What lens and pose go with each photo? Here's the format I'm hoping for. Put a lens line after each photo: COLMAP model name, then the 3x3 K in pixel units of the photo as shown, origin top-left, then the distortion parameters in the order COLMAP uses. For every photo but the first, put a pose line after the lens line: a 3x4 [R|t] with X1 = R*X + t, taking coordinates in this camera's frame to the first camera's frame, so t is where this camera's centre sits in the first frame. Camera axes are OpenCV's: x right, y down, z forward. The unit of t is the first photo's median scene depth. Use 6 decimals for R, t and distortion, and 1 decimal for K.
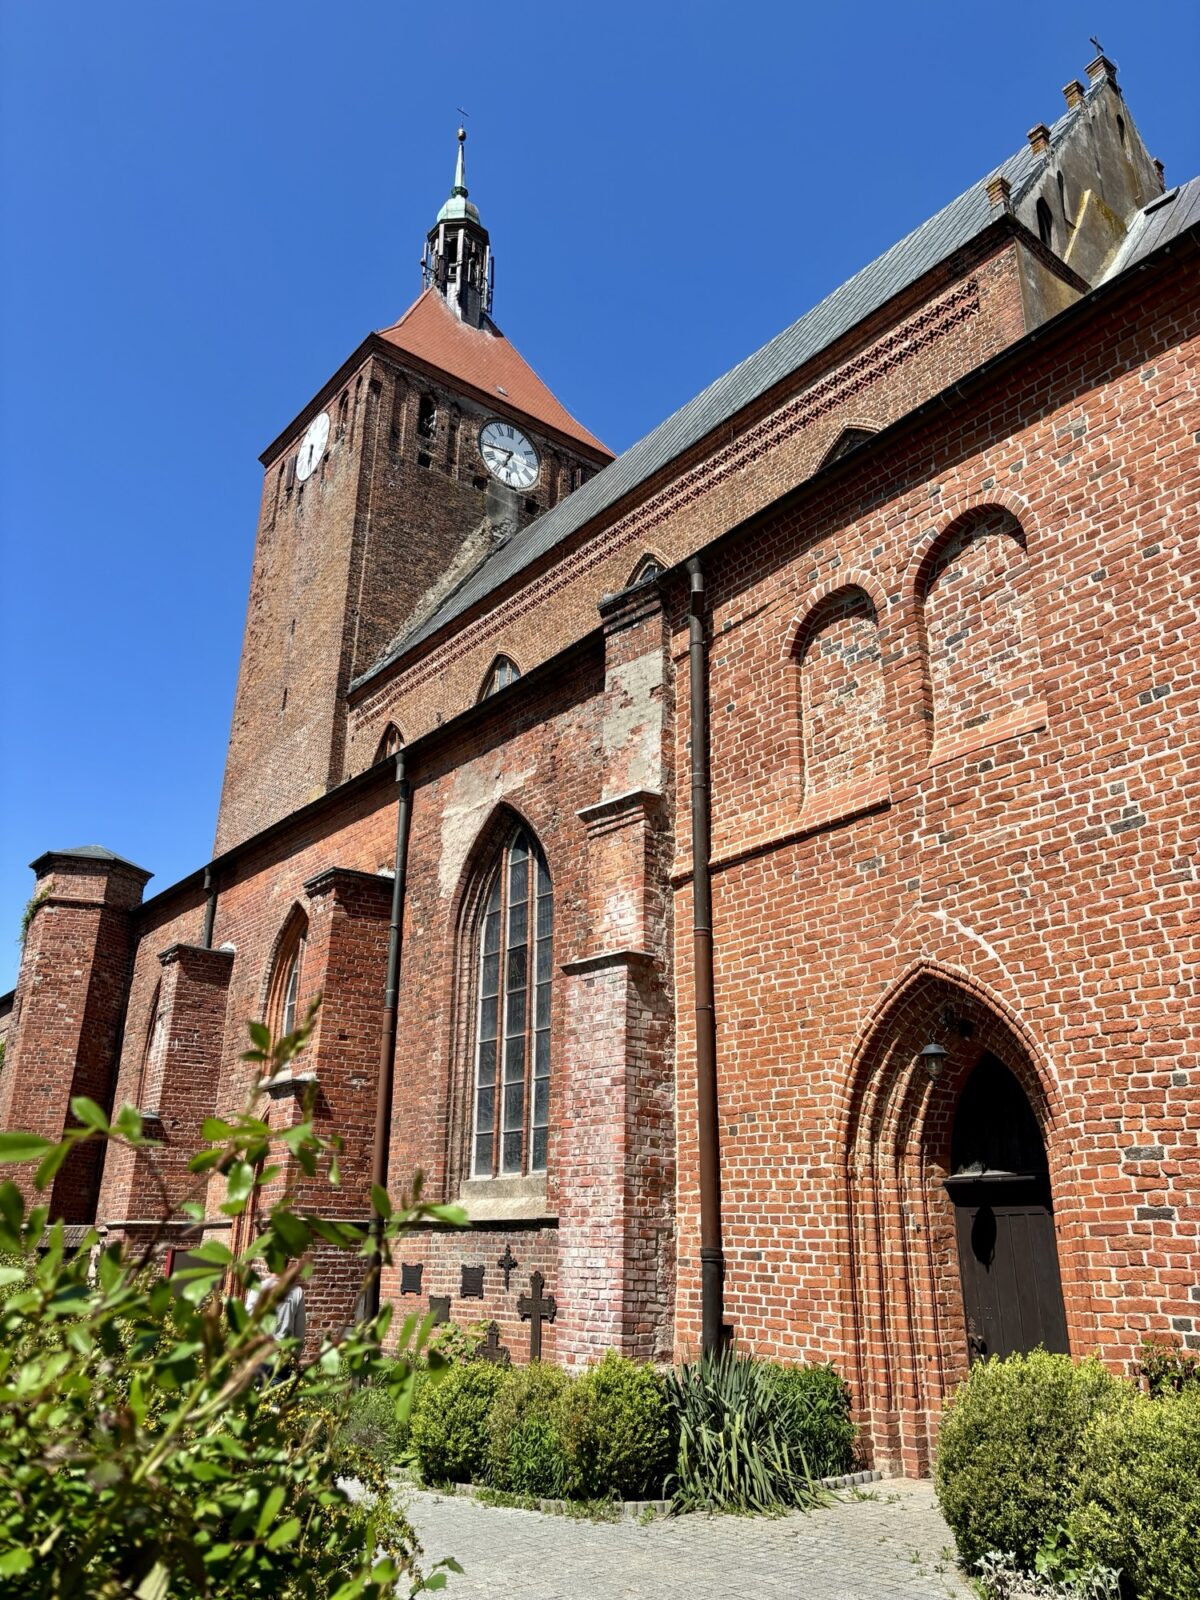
lens RADIAL K [[1208.4, 0, 600.0], [0, 1208.4, 800.0], [0, 0, 1]] dist [0.090267, -0.080247]
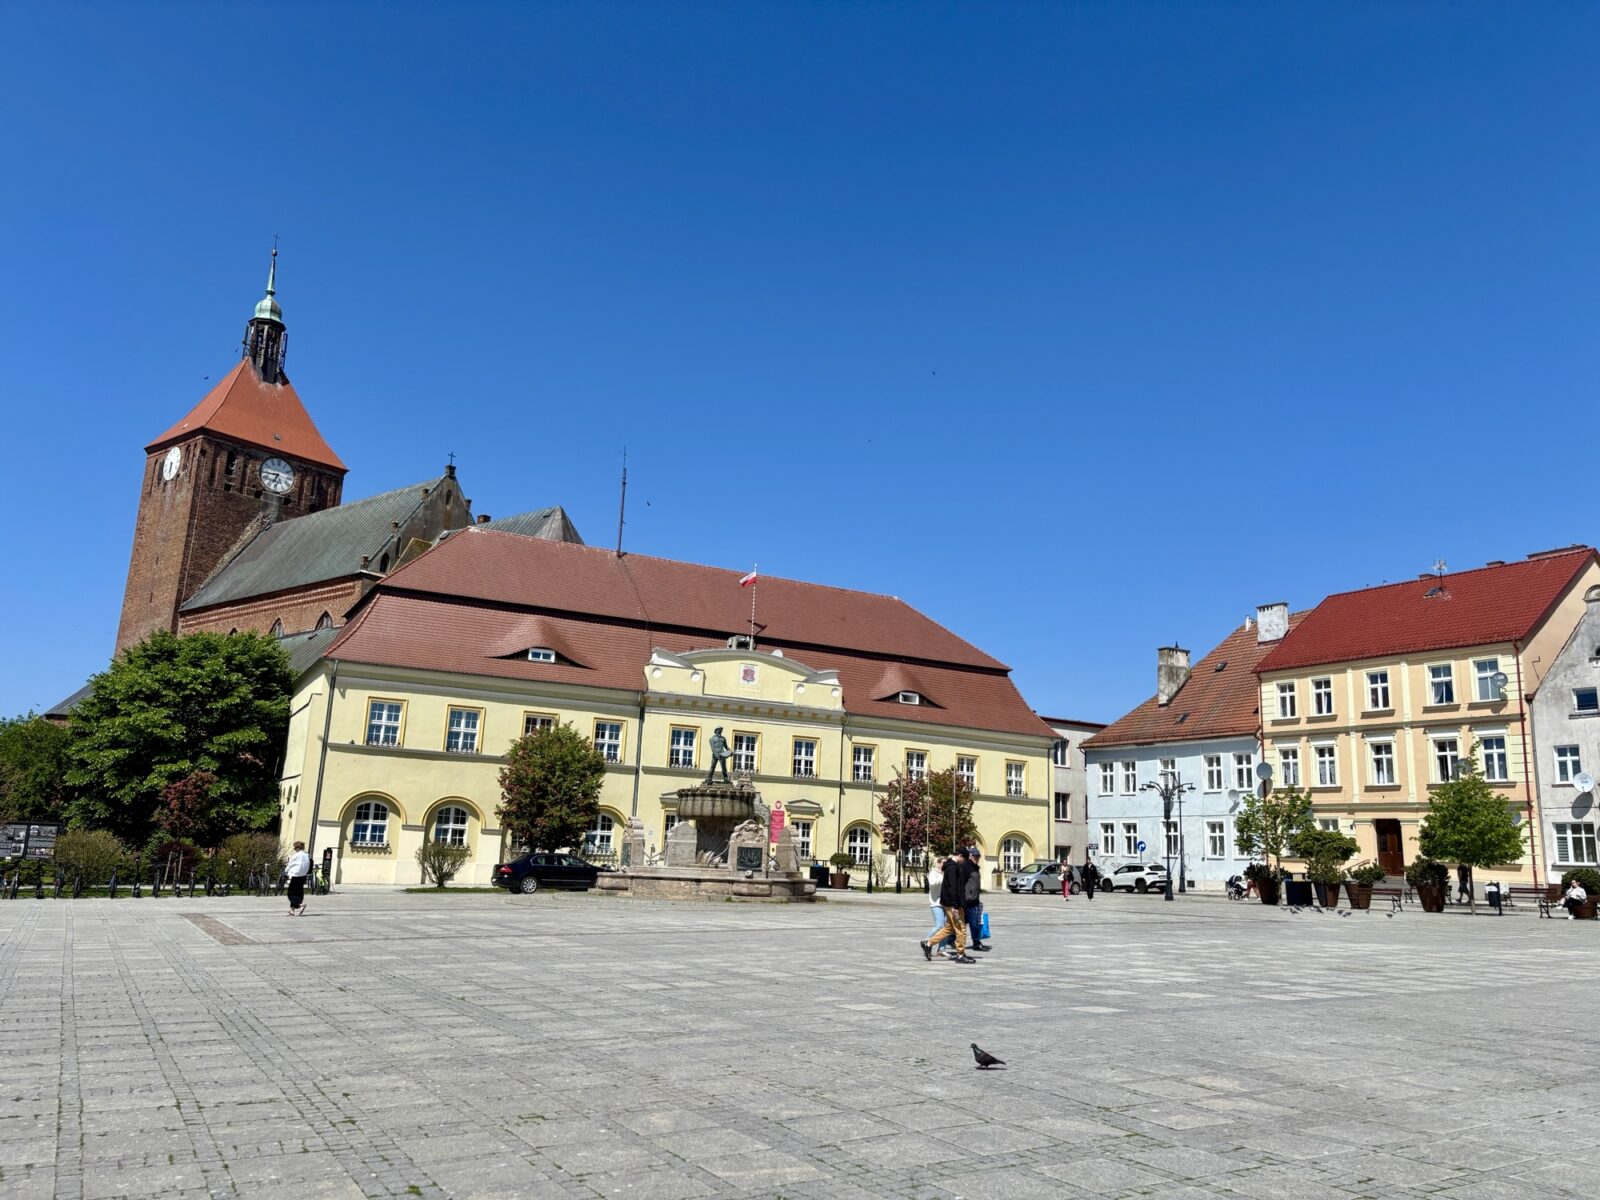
lens RADIAL K [[1208.4, 0, 800.0], [0, 1208.4, 600.0], [0, 0, 1]] dist [0.090267, -0.080247]
pose [[0.975541, 0.066123, 0.209639, 0.382251], [-0.094877, 0.986937, 0.130210, -0.445706], [-0.198290, -0.146915, 0.969070, -1.264657]]
